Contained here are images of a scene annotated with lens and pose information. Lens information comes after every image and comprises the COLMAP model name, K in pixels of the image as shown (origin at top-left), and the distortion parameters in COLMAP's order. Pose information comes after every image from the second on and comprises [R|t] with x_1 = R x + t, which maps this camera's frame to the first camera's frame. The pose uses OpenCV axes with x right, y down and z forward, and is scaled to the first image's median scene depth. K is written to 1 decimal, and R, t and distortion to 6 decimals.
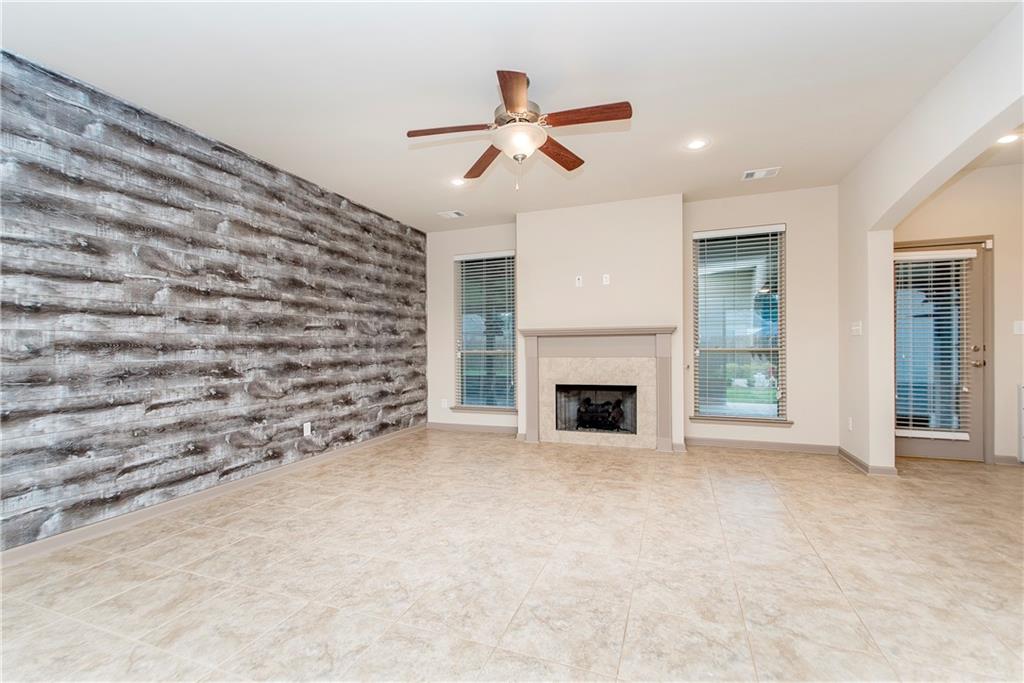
lens RADIAL K [[447.9, 0, 507.3], [0, 447.9, 347.4], [0, 0, 1]] dist [0.016505, -0.000091]
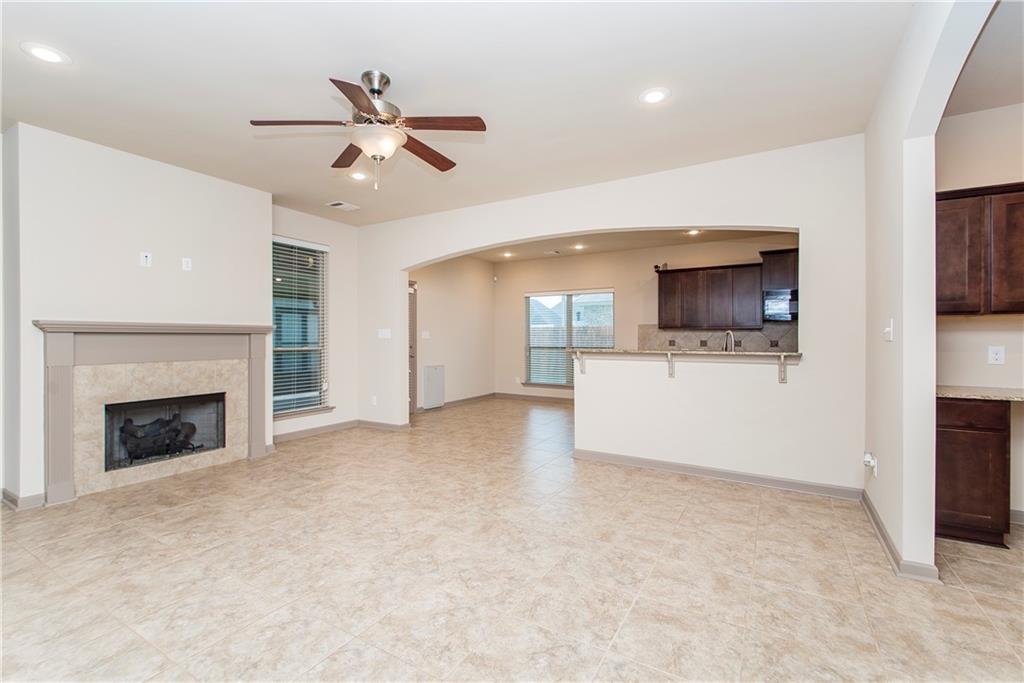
lens RADIAL K [[440.2, 0, 512.0], [0, 440.2, 341.5], [0, 0, 1]] dist [-0.001983, -0.000584]
pose [[0.180001, 0.003412, 0.983661, -1.391668], [0.002082, 0.999990, -0.003849, -0.028130], [-0.983664, 0.002741, 0.179992, 0.884426]]
